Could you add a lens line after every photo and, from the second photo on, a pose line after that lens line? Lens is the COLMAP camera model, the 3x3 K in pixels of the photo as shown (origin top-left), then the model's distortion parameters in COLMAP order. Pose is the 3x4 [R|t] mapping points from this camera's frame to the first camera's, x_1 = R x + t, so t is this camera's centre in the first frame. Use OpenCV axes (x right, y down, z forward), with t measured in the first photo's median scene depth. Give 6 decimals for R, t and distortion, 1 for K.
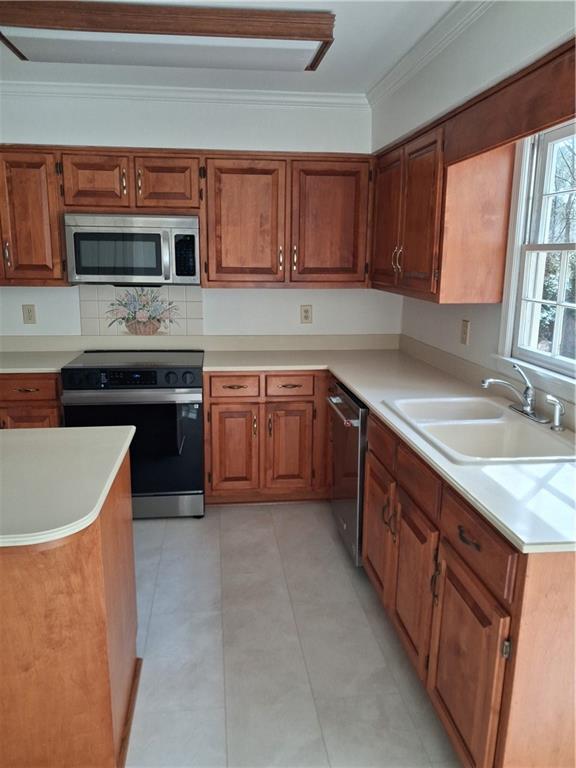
lens RADIAL K [[607.9, 0, 286.2], [0, 607.9, 411.8], [0, 0, 1]] dist [-0.002352, -0.008731]
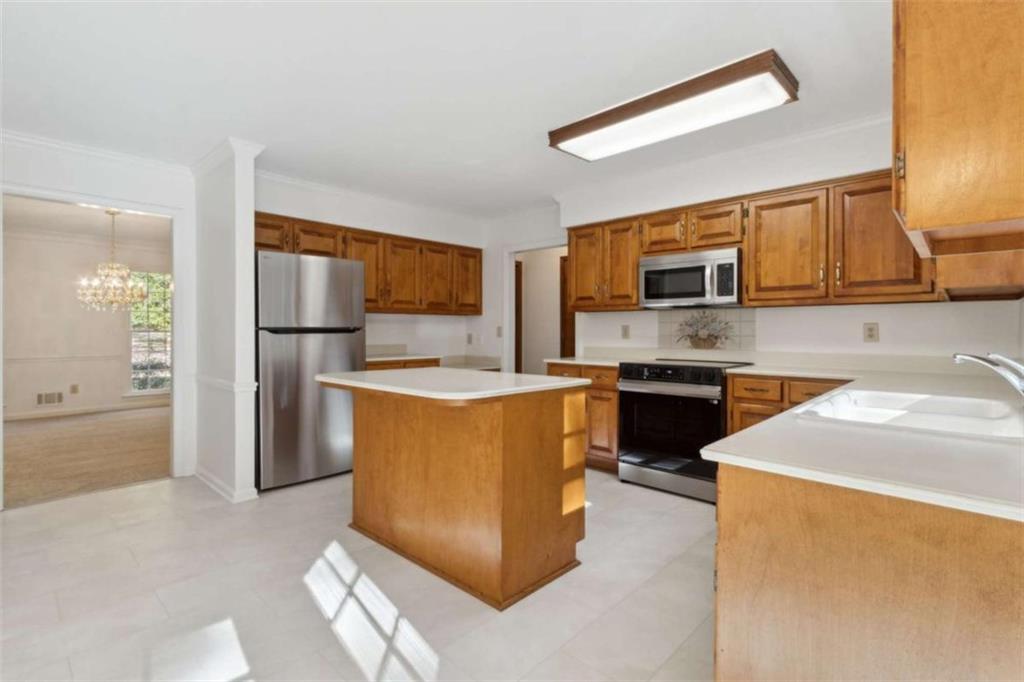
lens RADIAL K [[494.5, 0, 512.0], [0, 494.5, 341.0], [0, 0, 1]] dist [0.000940, 0.000496]
pose [[0.640834, -0.004778, -0.767665, 0.320022], [-0.182031, 0.970516, -0.157997, 0.096930], [0.745786, 0.240988, 0.621070, 0.094315]]
